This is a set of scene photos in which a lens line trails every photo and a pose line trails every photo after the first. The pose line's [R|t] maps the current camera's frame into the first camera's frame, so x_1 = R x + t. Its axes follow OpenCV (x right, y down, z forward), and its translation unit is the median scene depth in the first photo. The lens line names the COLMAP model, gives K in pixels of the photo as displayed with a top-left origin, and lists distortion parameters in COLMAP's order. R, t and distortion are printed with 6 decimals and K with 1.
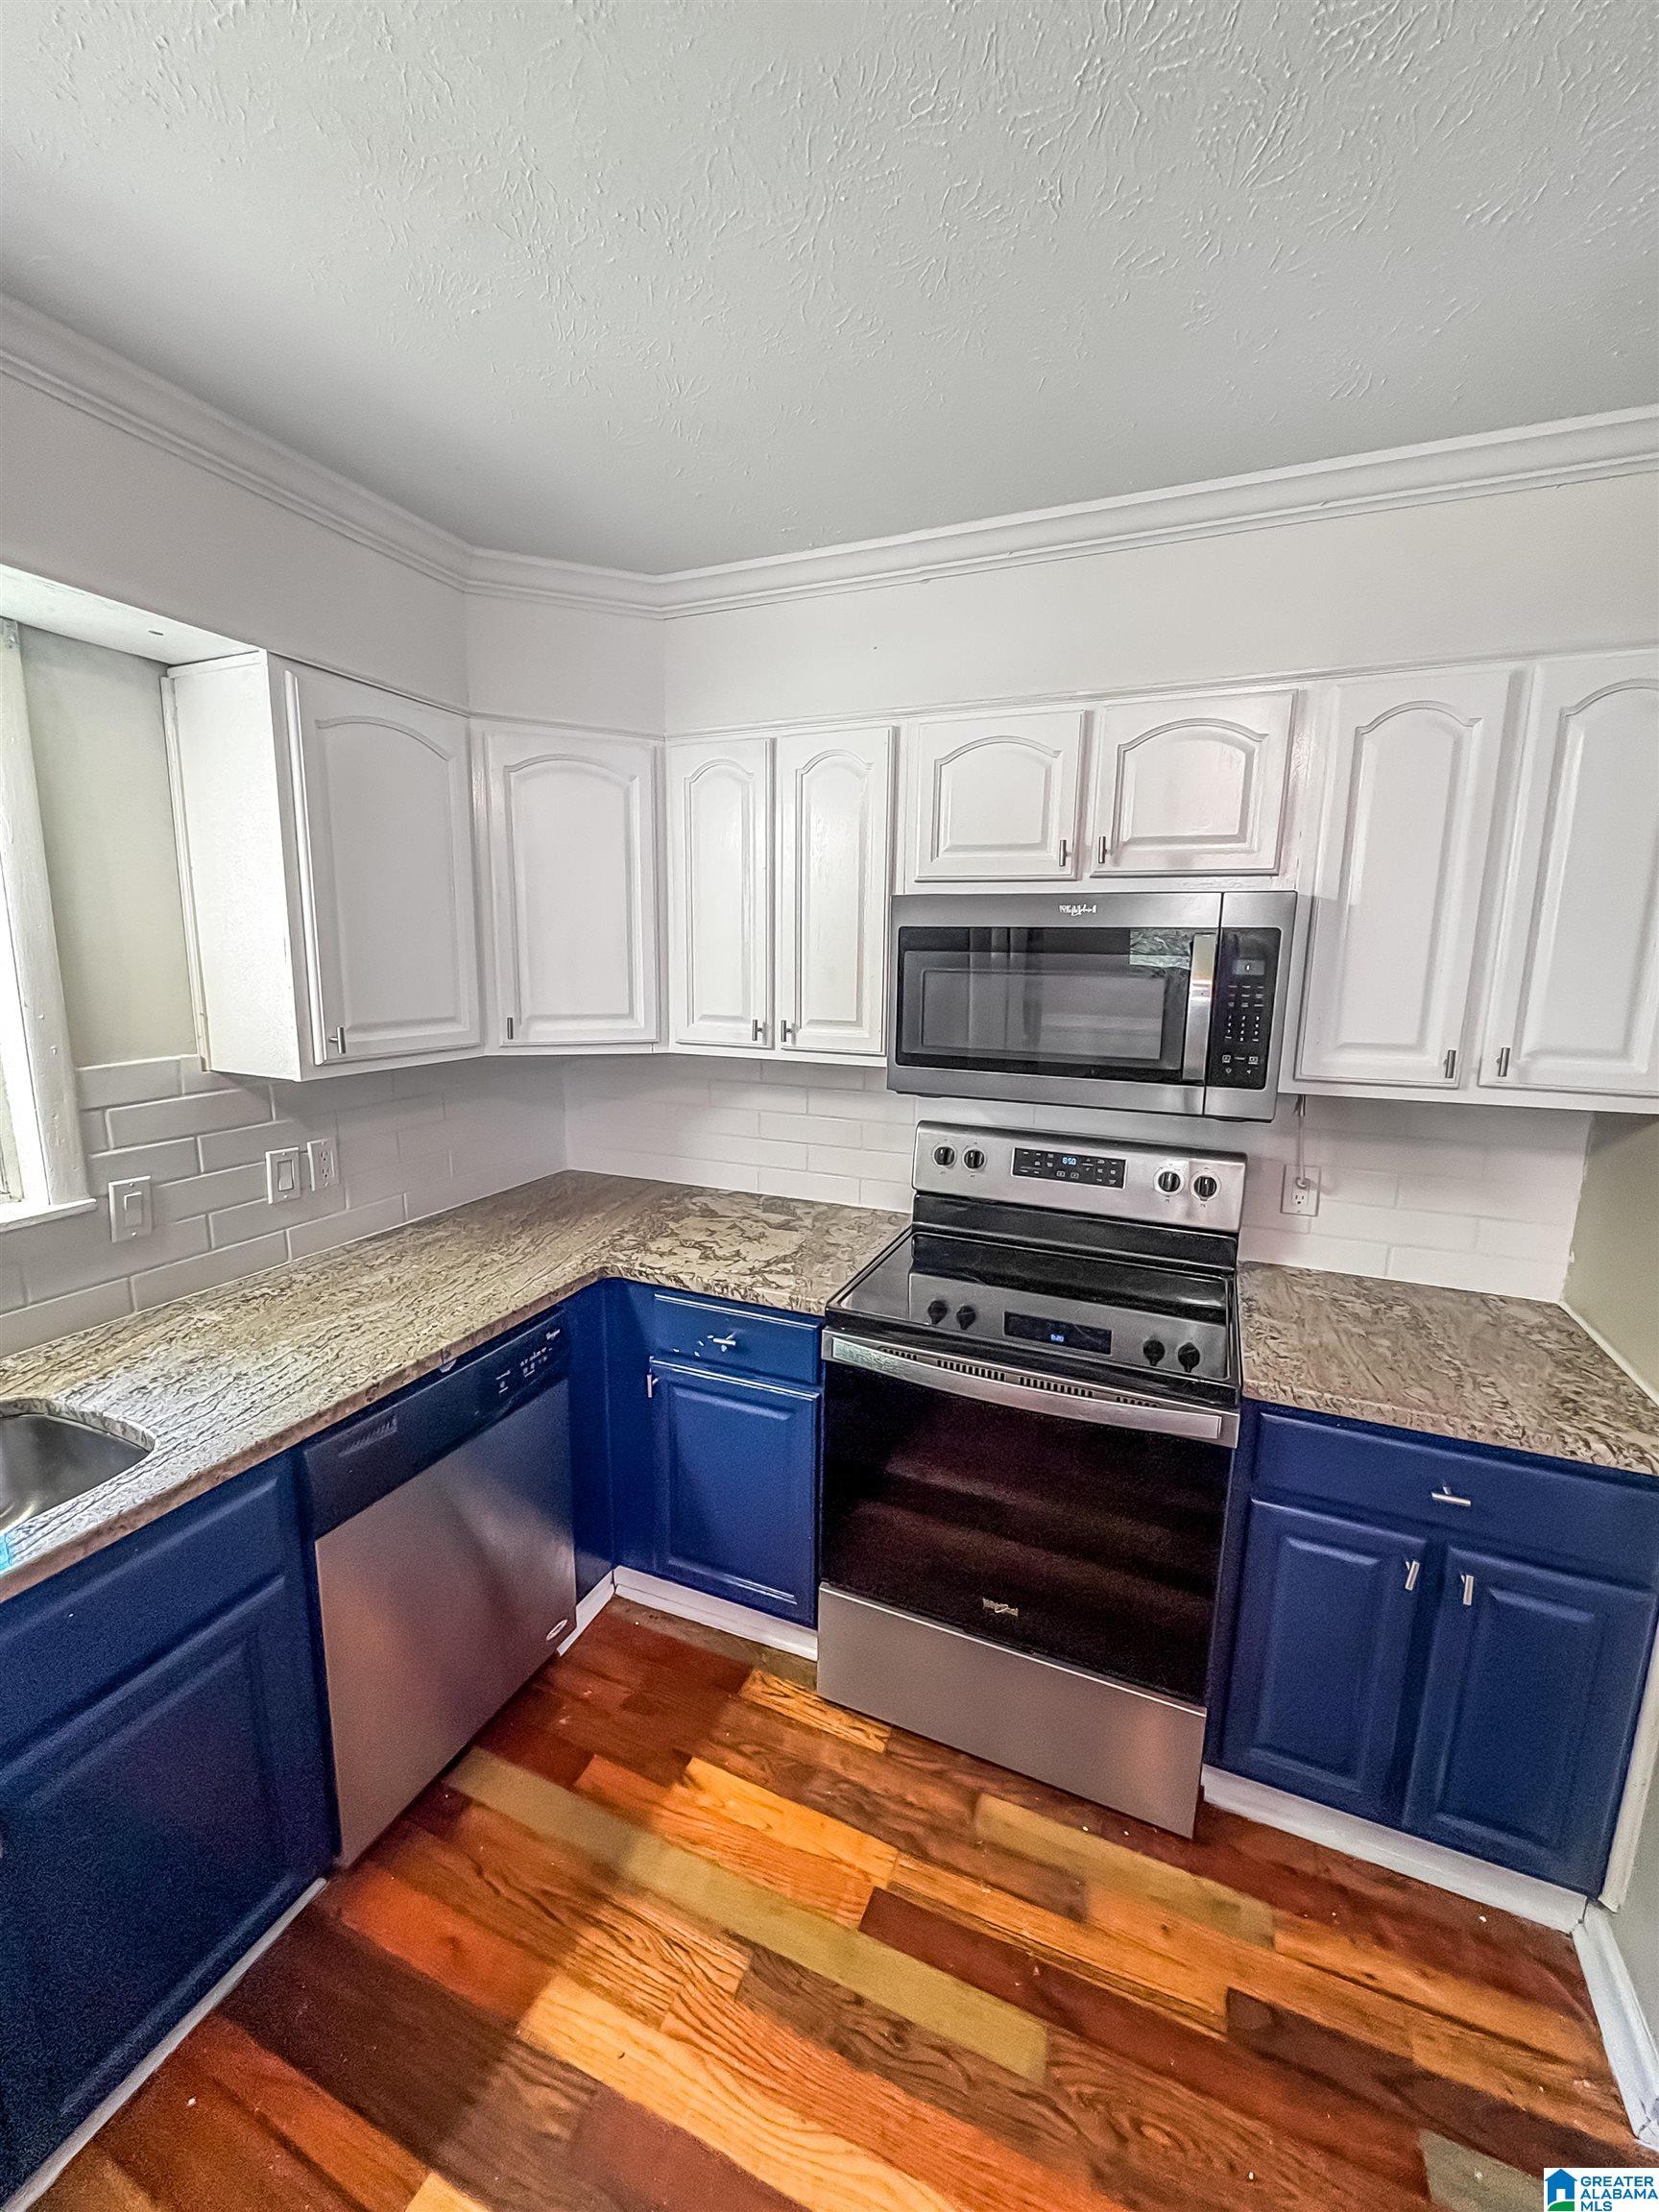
lens RADIAL K [[893.2, 0, 827.8], [0, 893.2, 1103.2], [0, 0, 1]] dist [-0.000514, 0.000101]
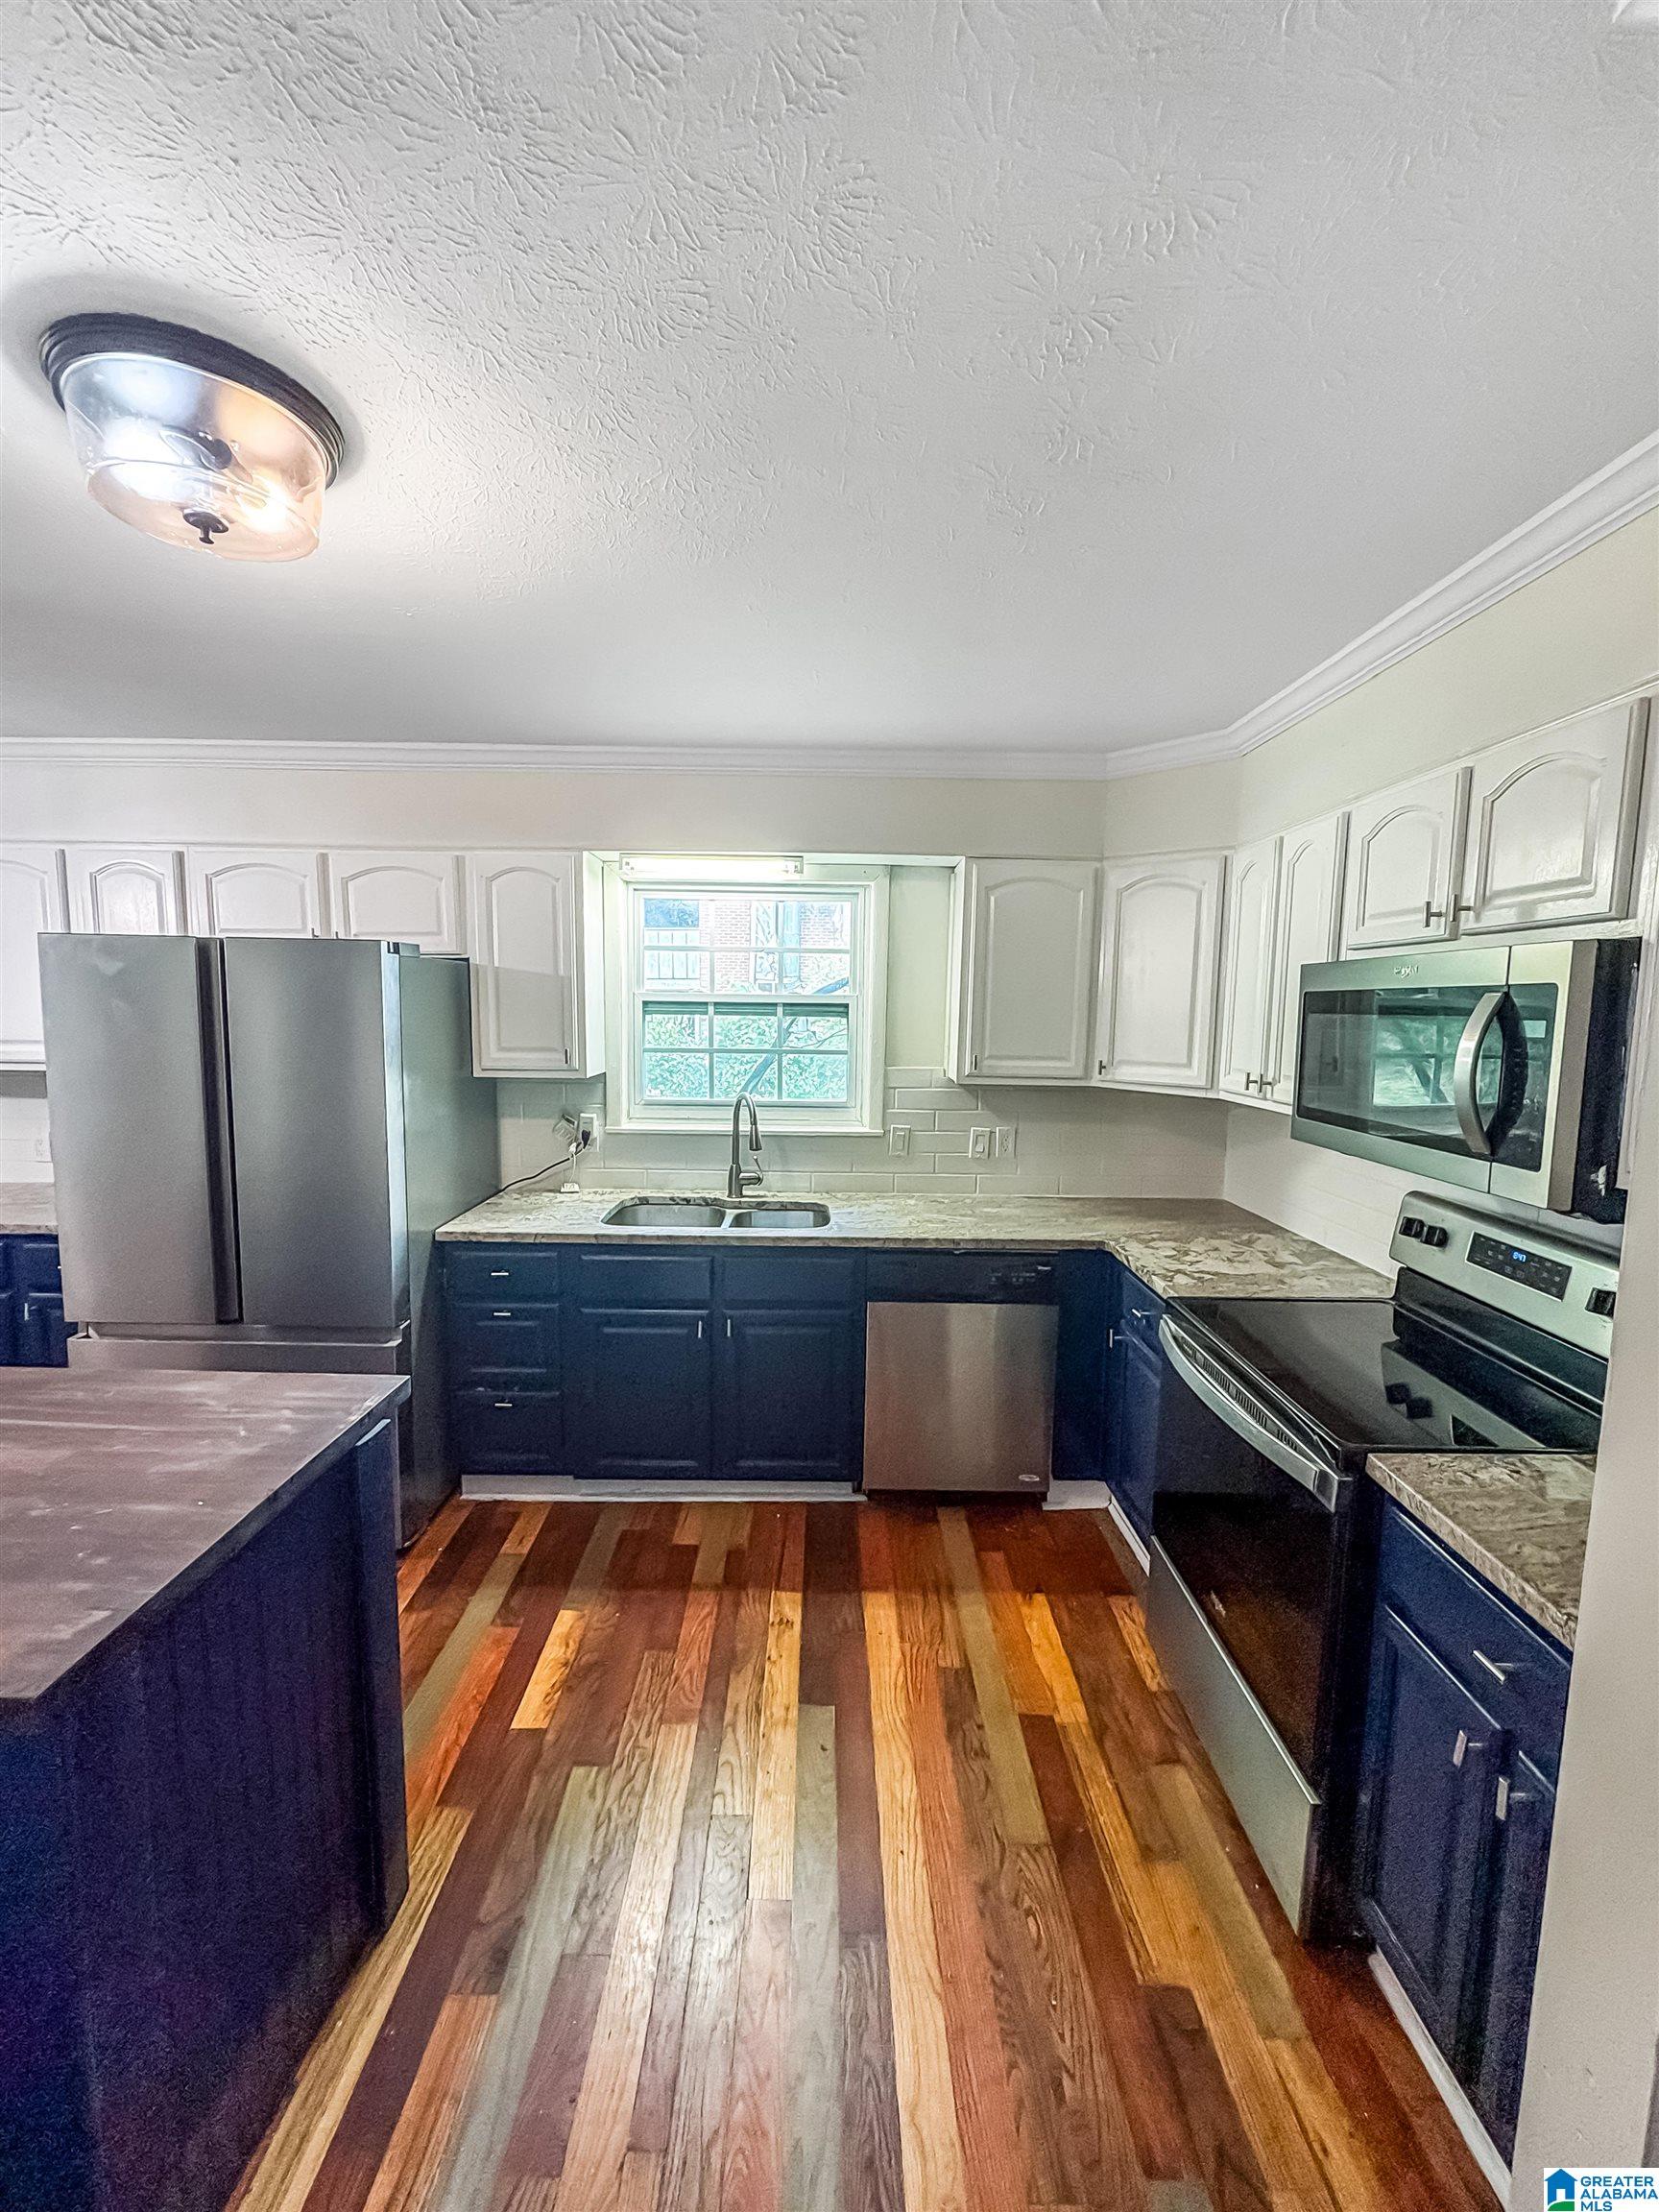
lens RADIAL K [[893.2, 0, 825.4], [0, 893.2, 1103.1], [0, 0, 1]] dist [-0.000514, 0.000101]
pose [[0.392015, 0.090941, -0.915453, 0.918247], [-0.170424, 0.985057, 0.024876, 0.013568], [0.904035, 0.146263, 0.401656, 0.035718]]
